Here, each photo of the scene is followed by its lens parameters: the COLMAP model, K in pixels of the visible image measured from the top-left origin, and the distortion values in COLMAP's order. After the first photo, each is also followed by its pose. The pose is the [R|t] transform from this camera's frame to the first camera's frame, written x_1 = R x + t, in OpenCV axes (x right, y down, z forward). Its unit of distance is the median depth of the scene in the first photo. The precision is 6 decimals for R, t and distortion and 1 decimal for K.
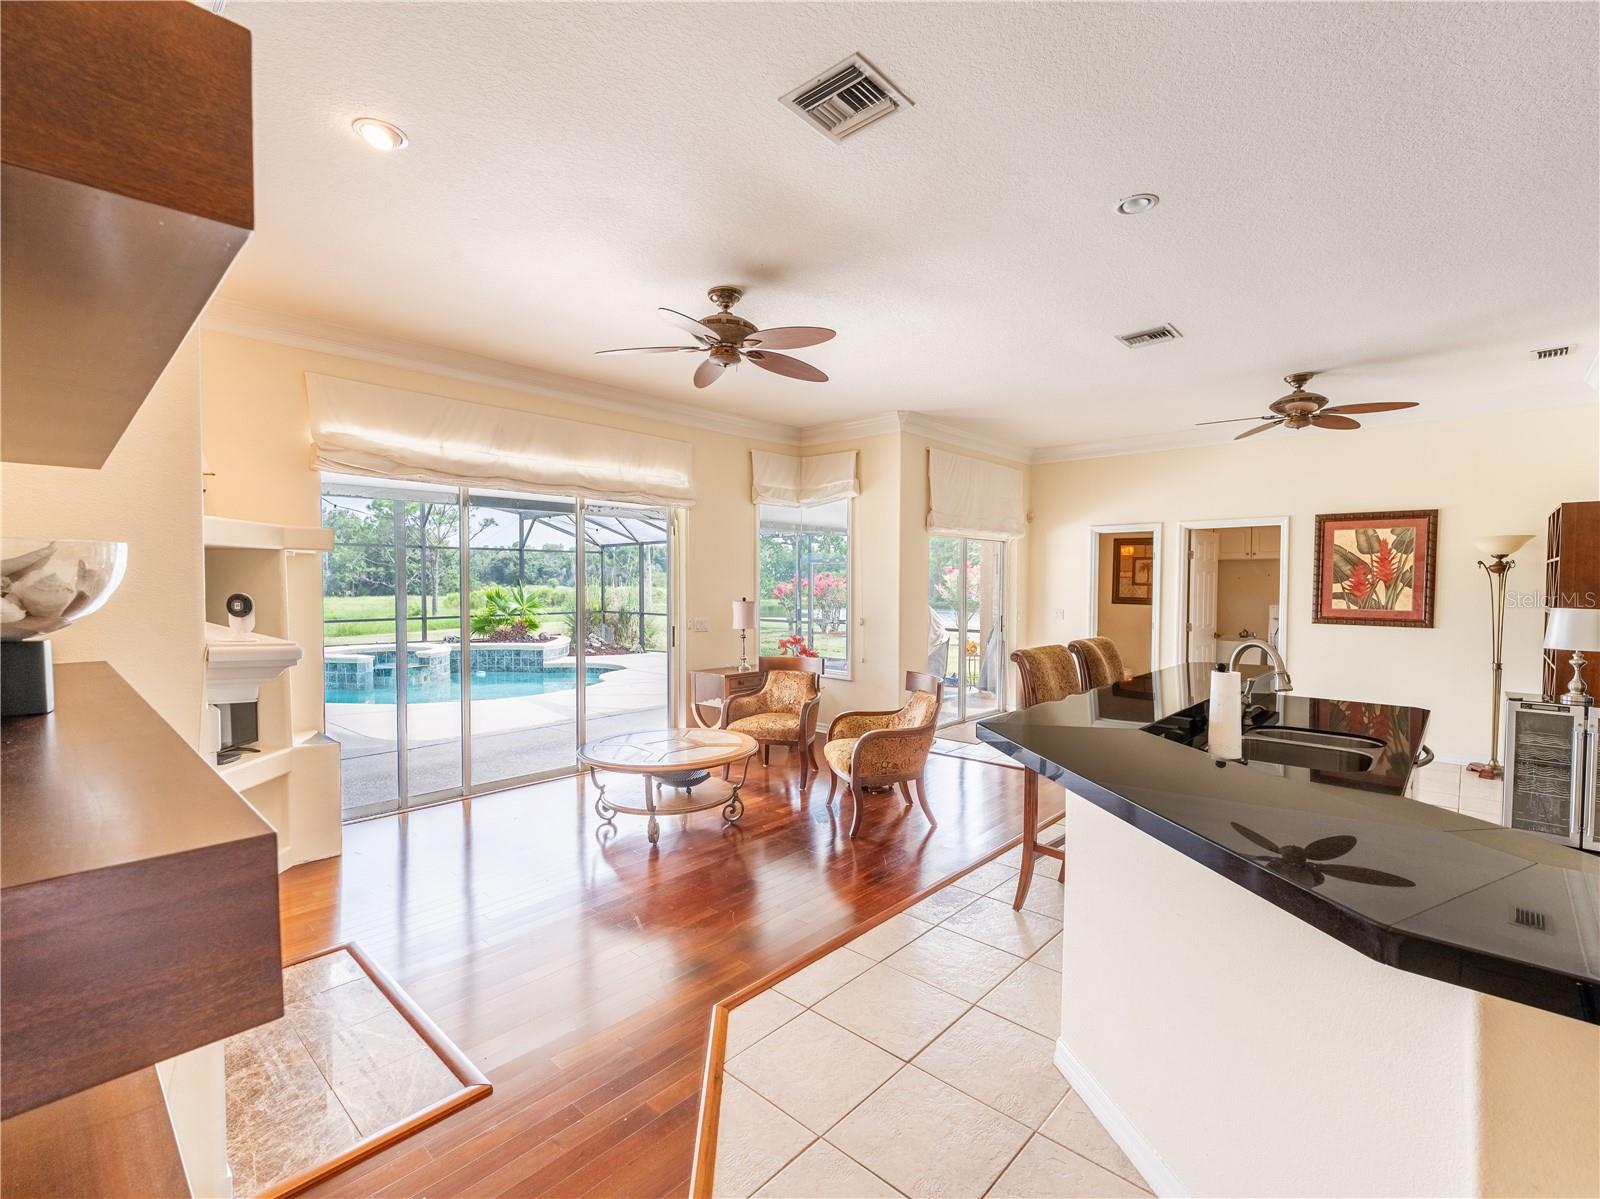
lens RADIAL K [[724.5, 0, 799.1], [0, 724.5, 603.0], [0, 0, 1]] dist [0.004111, 0.000246]
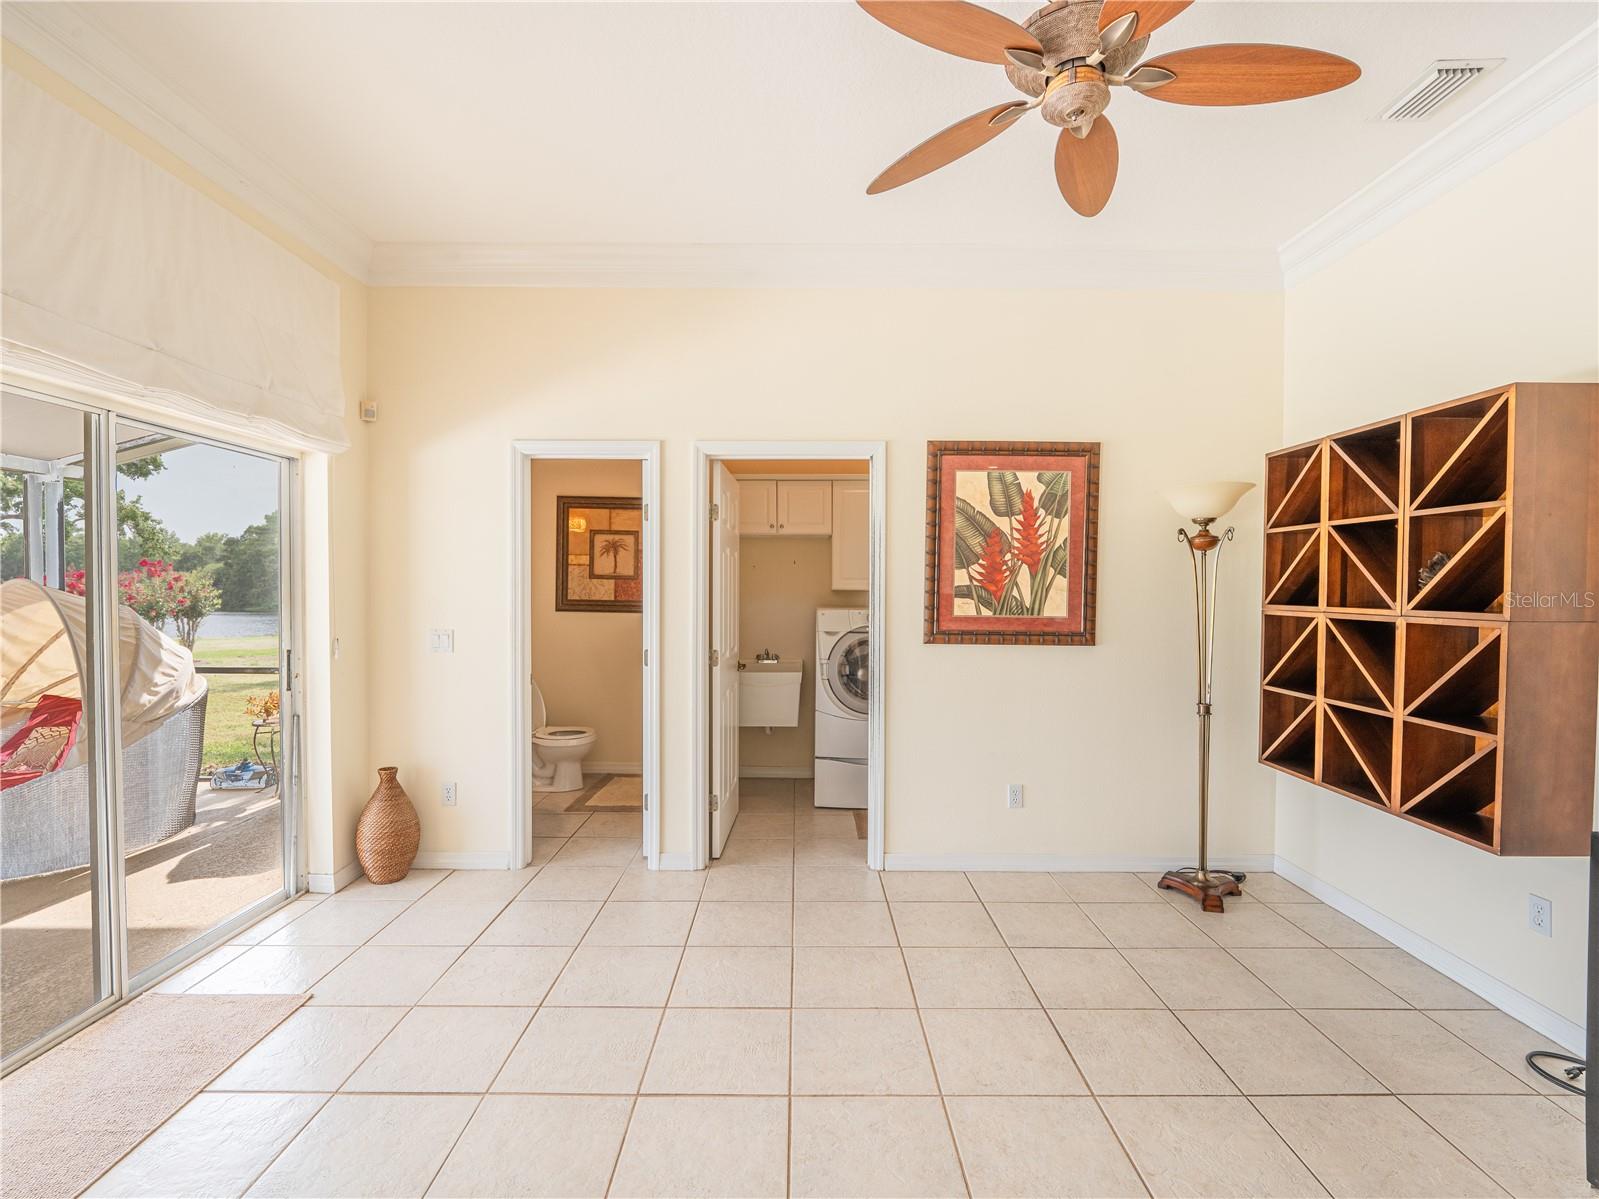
lens RADIAL K [[724.0, 0, 797.0], [0, 724.0, 599.8], [0, 0, 1]] dist [0.004111, 0.000246]
pose [[0.737660, -0.009162, 0.675111, 0.287244], [0.016297, 0.999858, -0.004238, -0.003557], [-0.674976, 0.014129, 0.737704, 0.693380]]
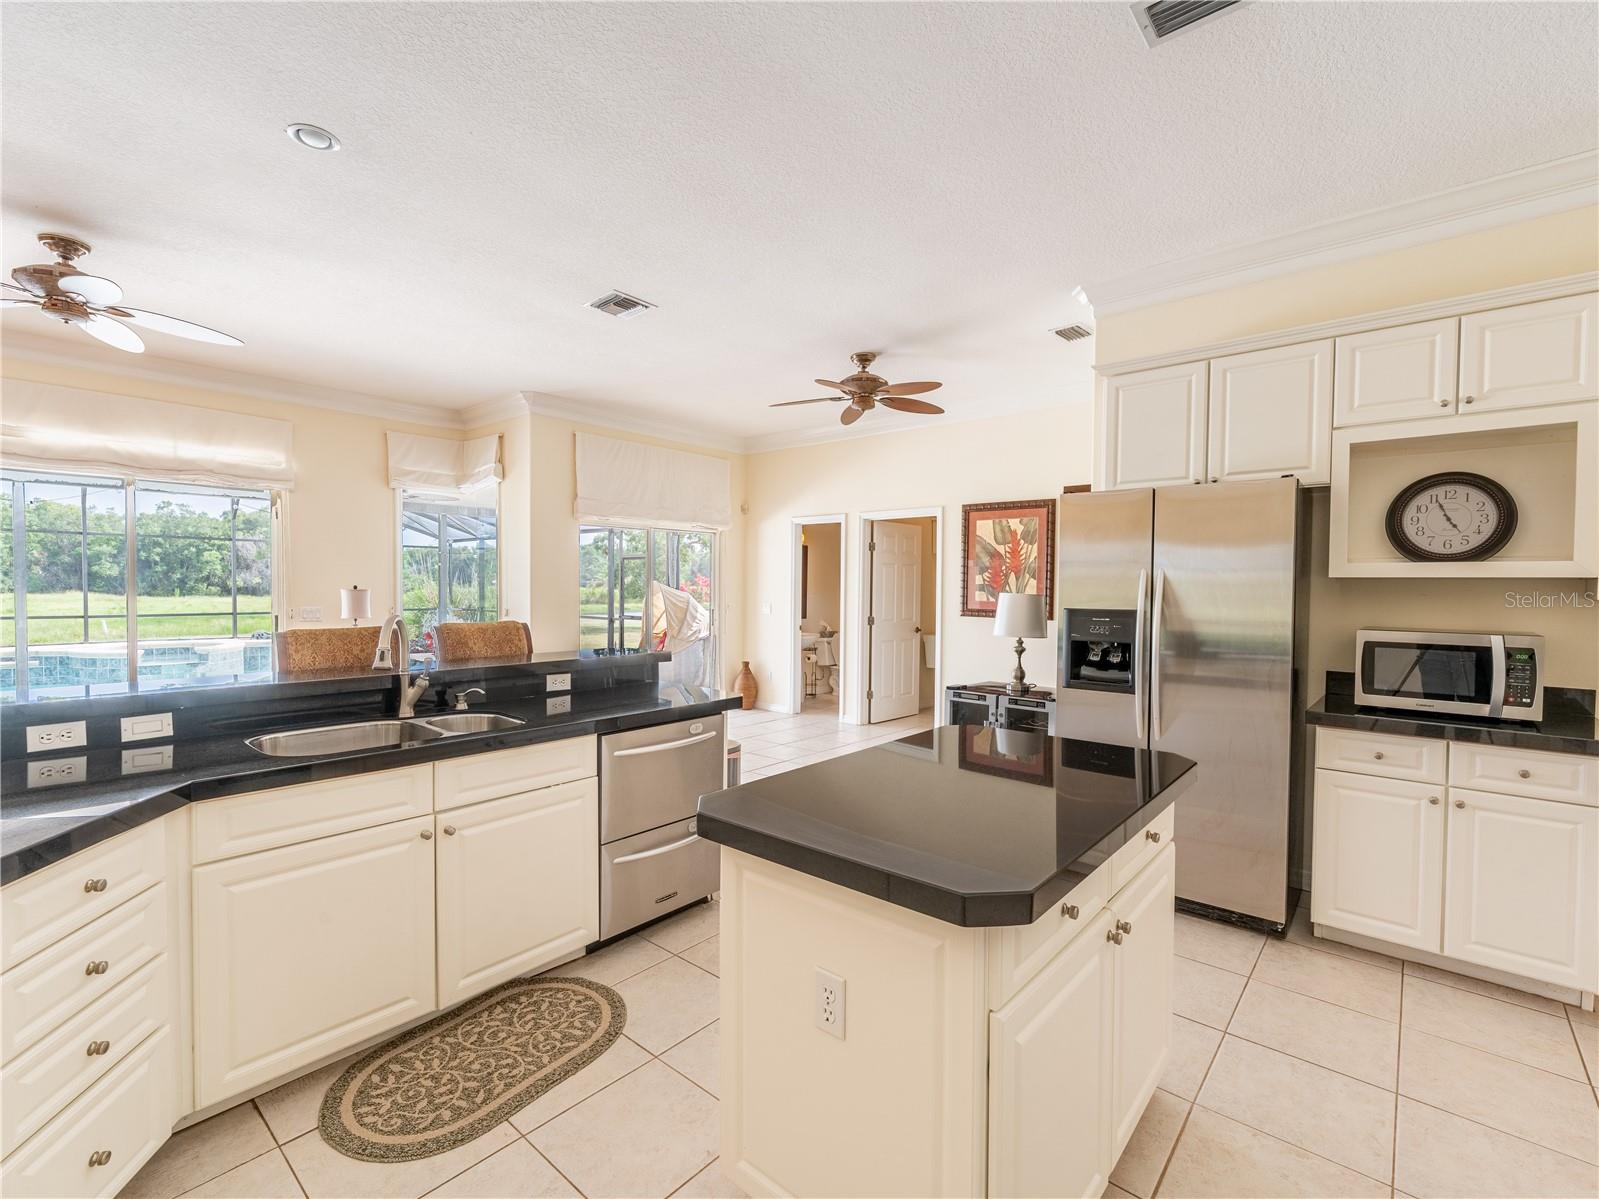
lens RADIAL K [[724.0, 0, 790.8], [0, 724.0, 605.5], [0, 0, 1]] dist [0.004111, 0.000246]
pose [[0.999485, 0.005200, 0.031668, 0.464235], [-0.005179, 0.999986, -0.000753, 0.016292], [-0.031671, 0.000588, 0.999498, 0.034784]]
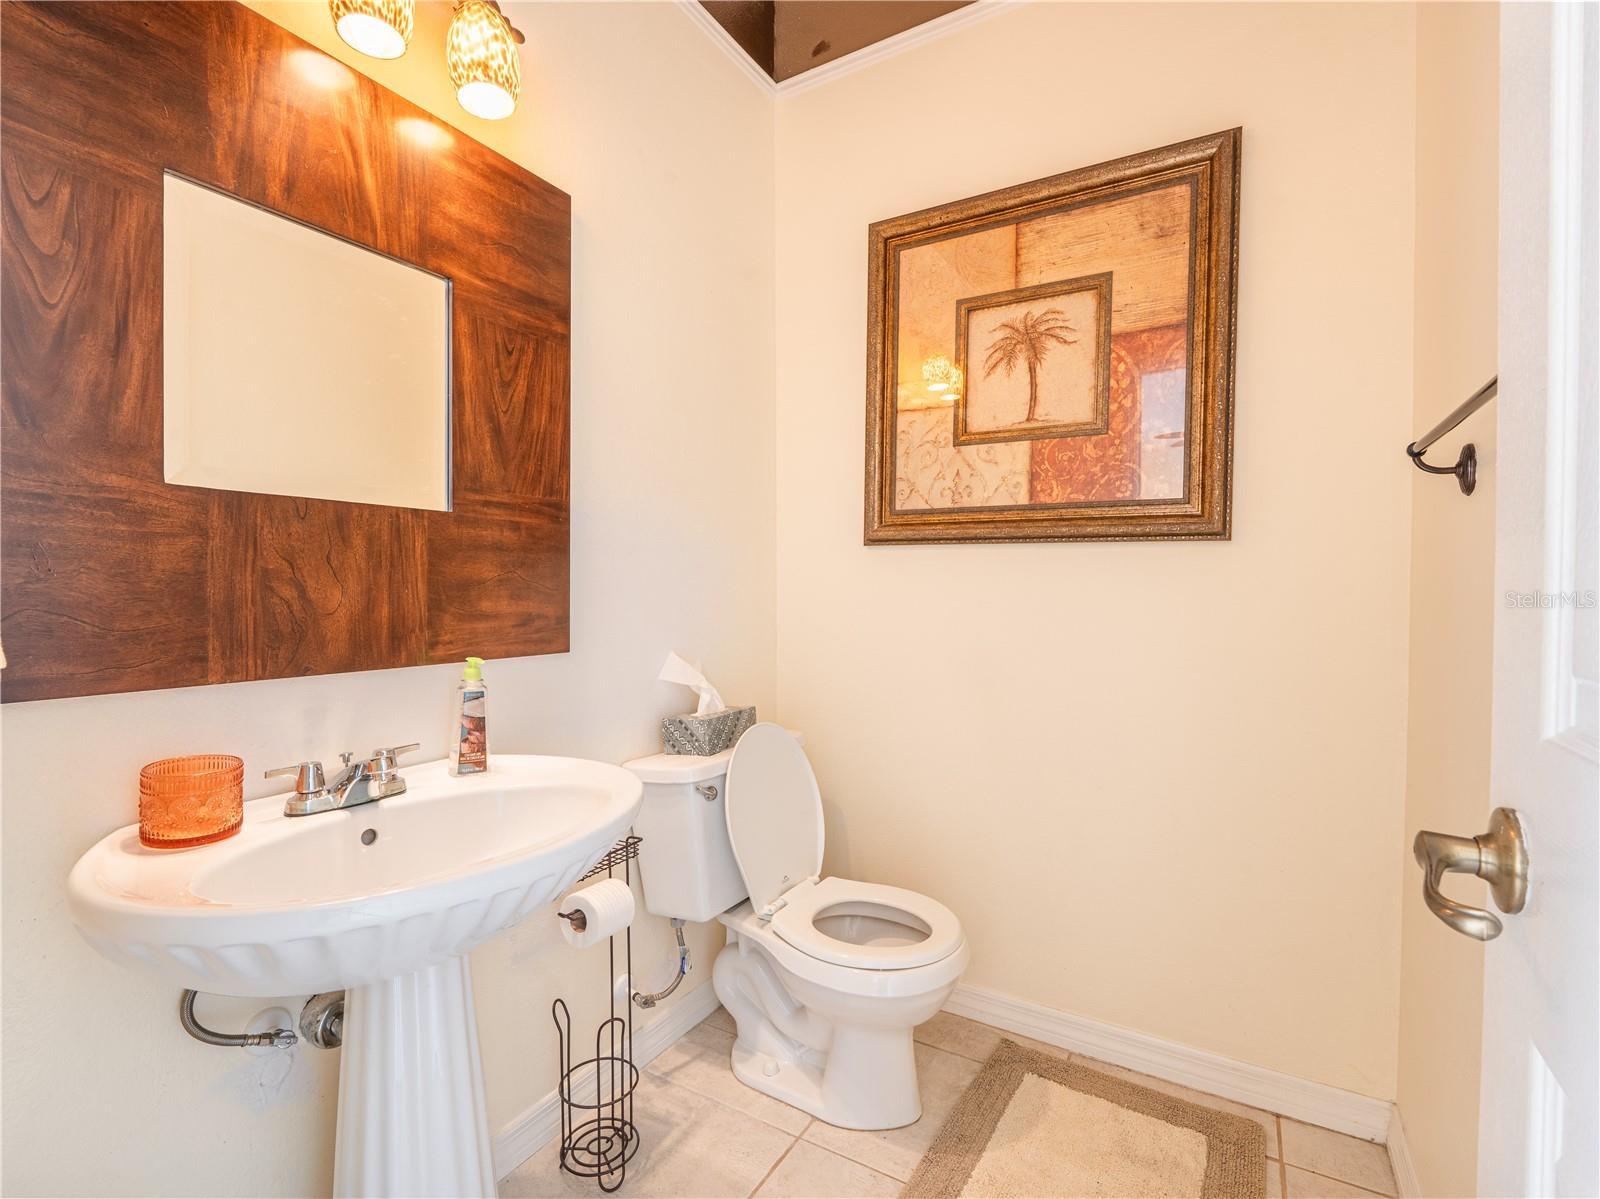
lens RADIAL K [[724.5, 0, 803.9], [0, 724.5, 598.9], [0, 0, 1]] dist [0.004111, 0.000246]
pose [[0.979761, -0.002595, 0.200154, 0.567301], [0.004879, 0.999928, -0.010923, 0.028407], [-0.200111, 0.011678, 0.979704, 1.219024]]
